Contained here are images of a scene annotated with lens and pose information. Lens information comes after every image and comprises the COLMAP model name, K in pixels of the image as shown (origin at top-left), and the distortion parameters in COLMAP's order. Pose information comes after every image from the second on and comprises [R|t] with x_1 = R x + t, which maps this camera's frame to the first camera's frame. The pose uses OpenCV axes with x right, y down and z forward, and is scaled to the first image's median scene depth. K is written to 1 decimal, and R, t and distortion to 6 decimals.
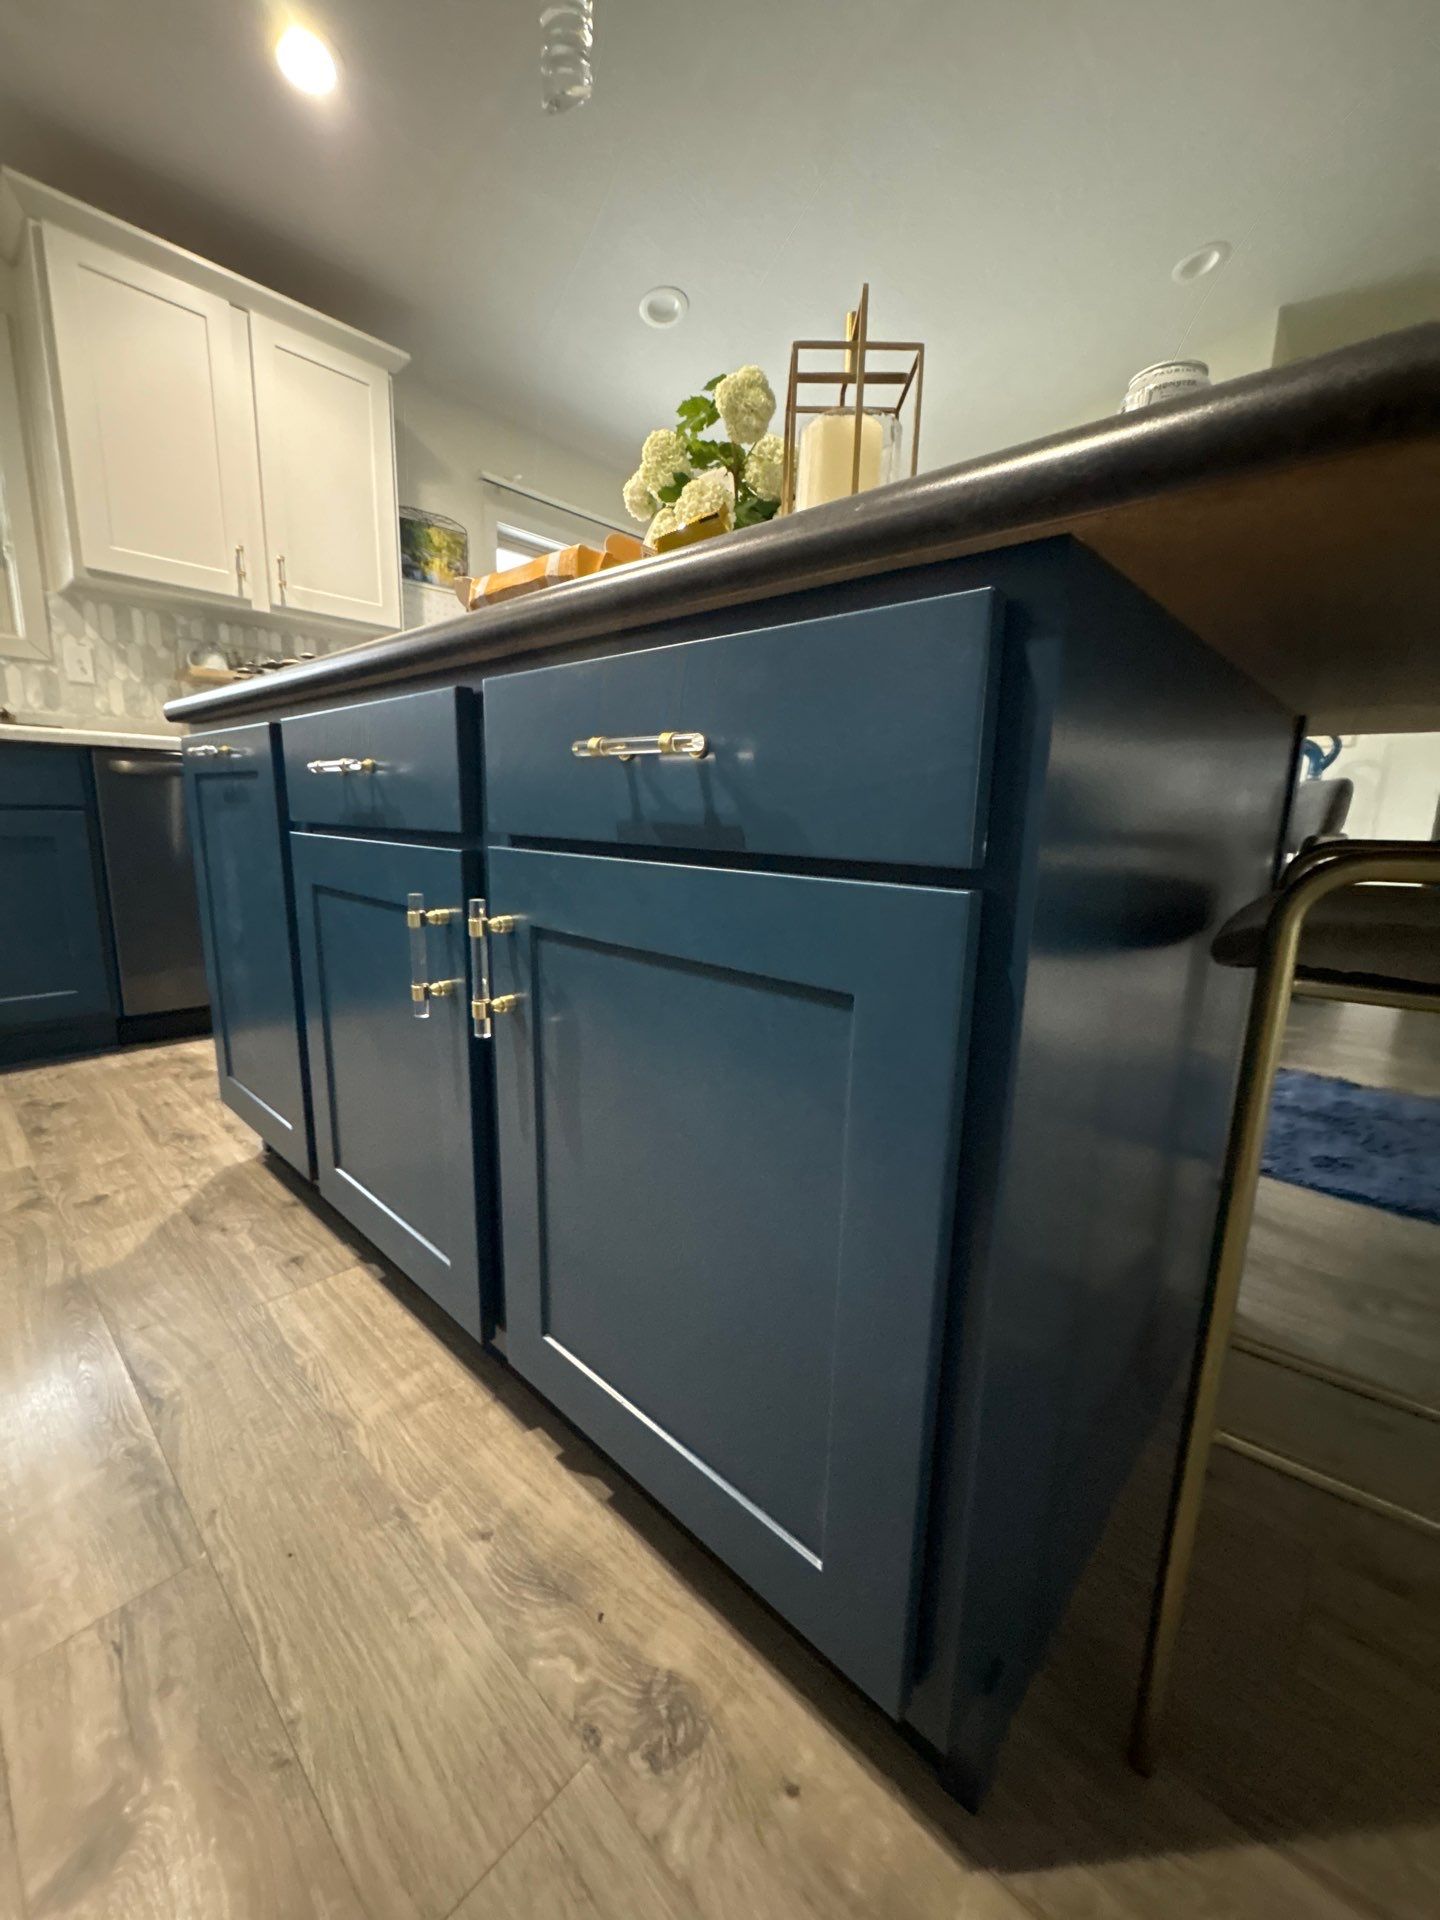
lens RADIAL K [[762.0, 0, 719.5], [0, 762.0, 959.4], [0, 0, 1]] dist [0.000078, 0.000178]
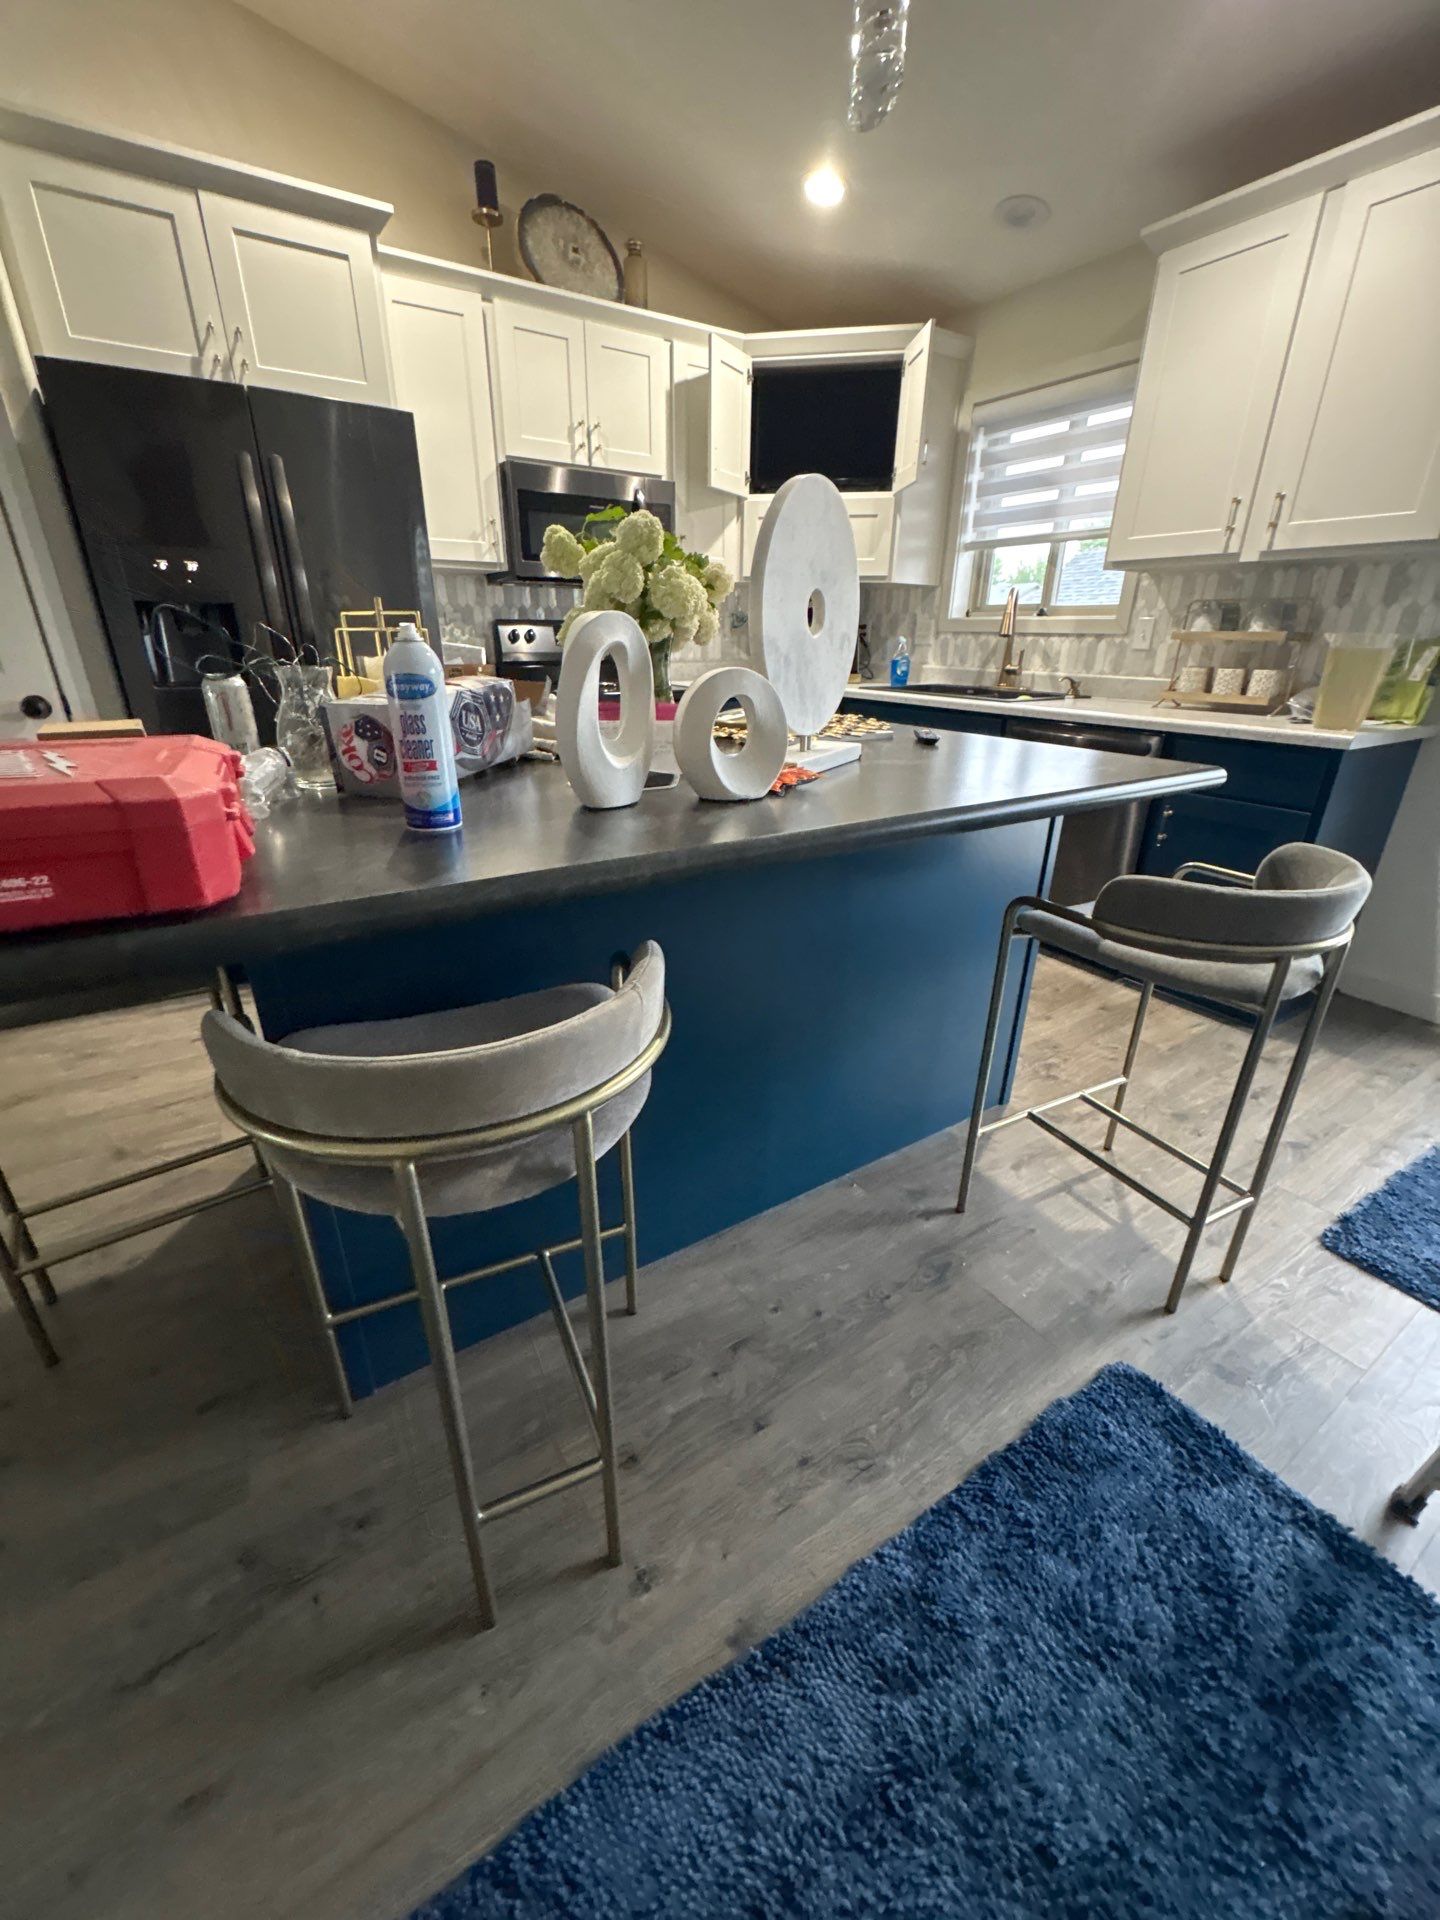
lens RADIAL K [[762.0, 0, 720.5], [0, 762.0, 960.1], [0, 0, 1]] dist [0.000078, 0.000178]
pose [[-0.247861, 0.360389, -0.899269, 0.591016], [-0.197293, 0.890005, 0.411055, -0.288899], [0.948494, 0.279304, -0.149496, 0.685534]]
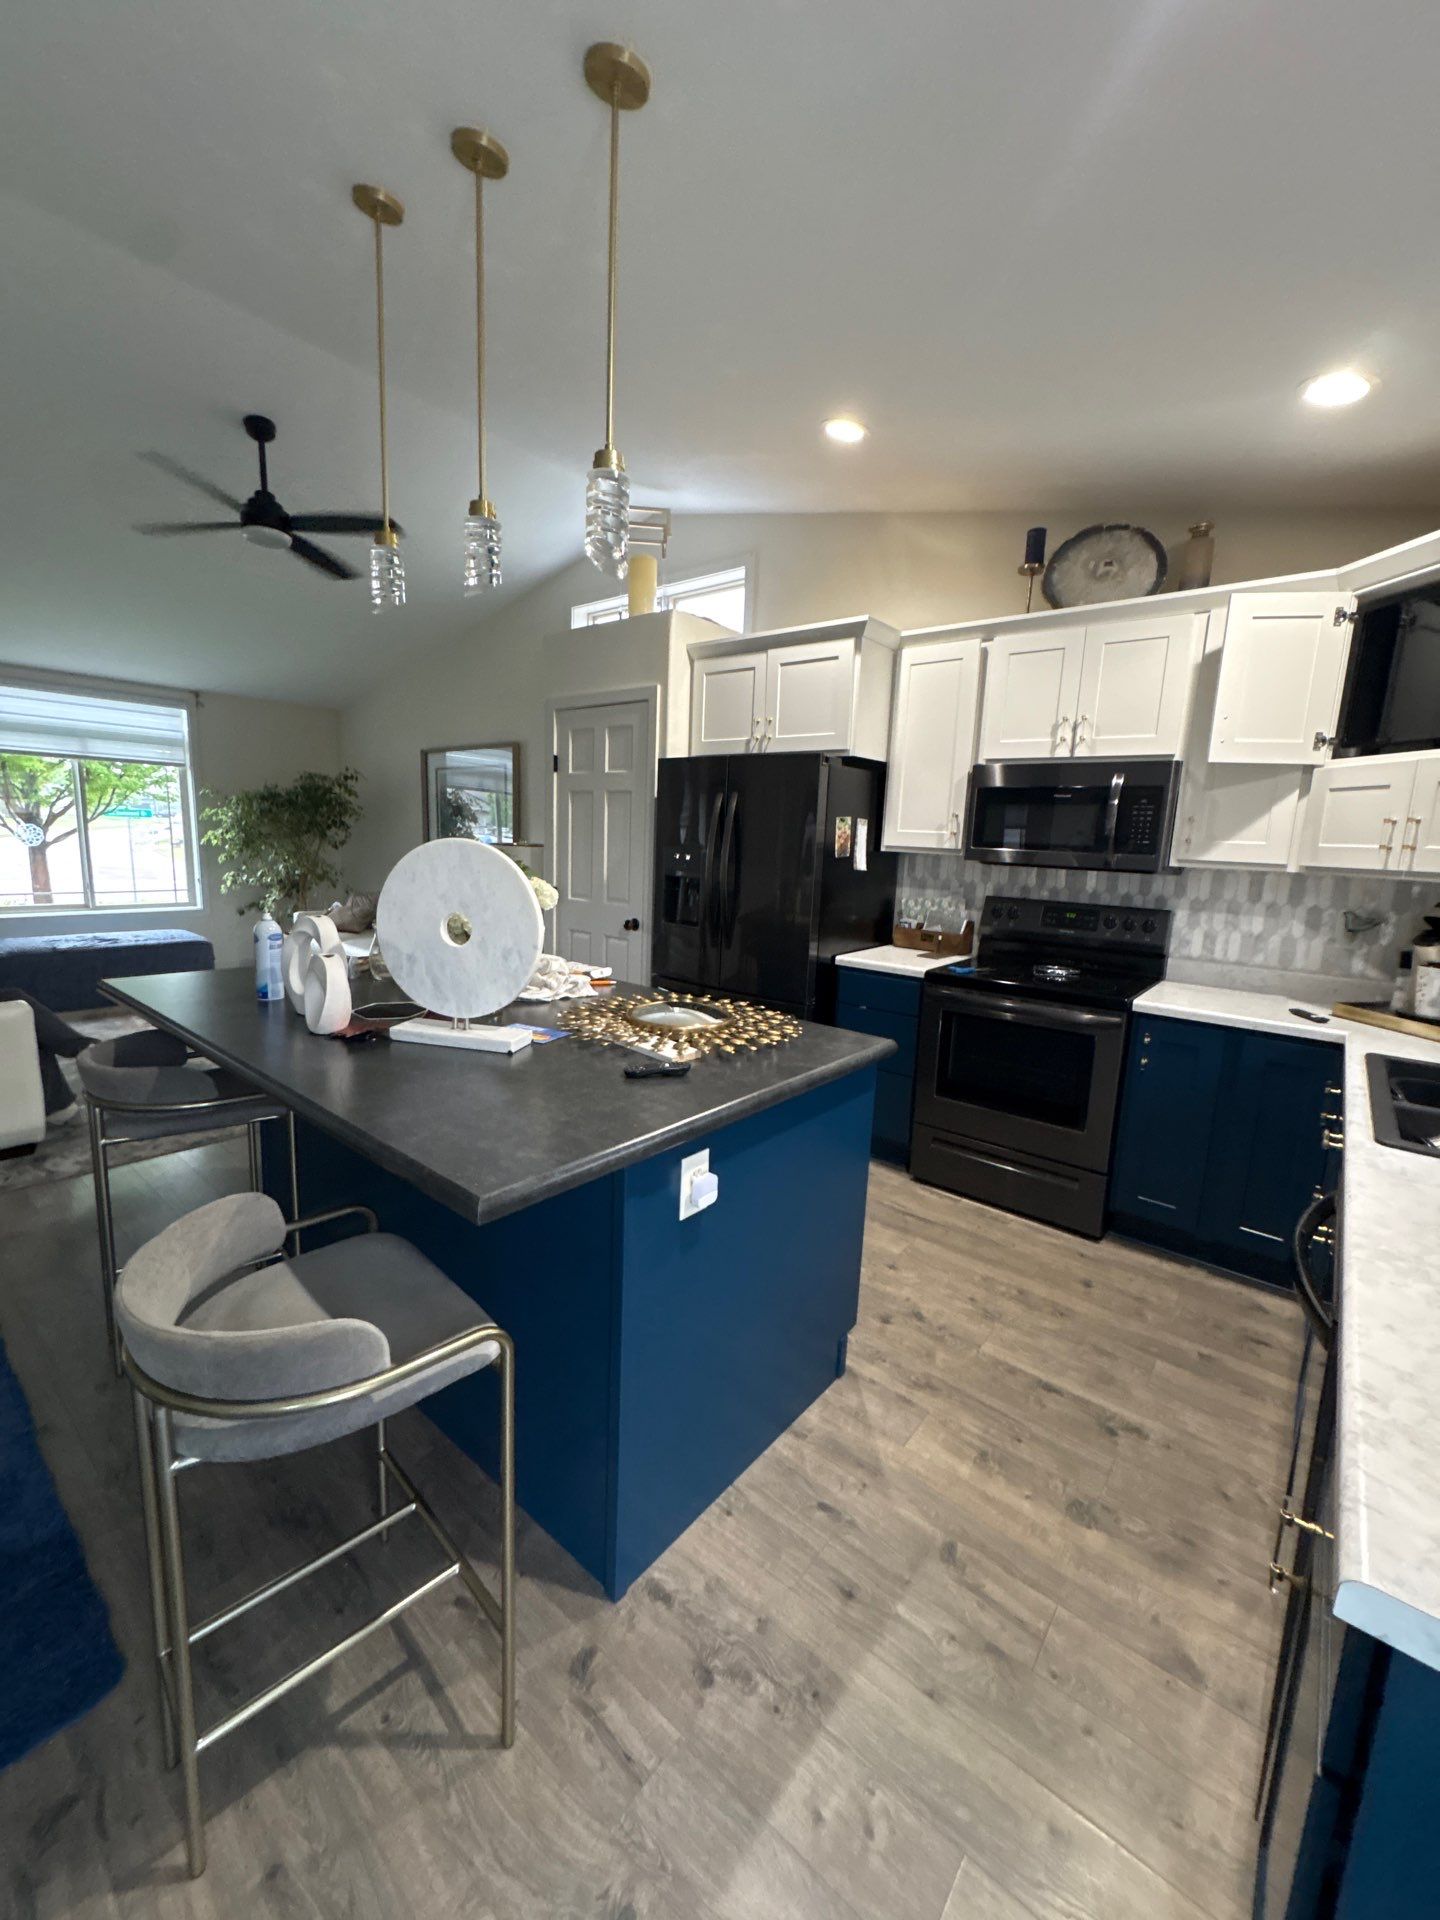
lens RADIAL K [[762.0, 0, 720.3], [0, 762.0, 959.7], [0, 0, 1]] dist [0.000078, 0.000178]
pose [[-0.996070, -0.054966, -0.069450, -0.177822], [-0.075588, 0.936247, 0.343114, -0.527486], [0.046162, 0.347015, -0.936723, 1.268155]]
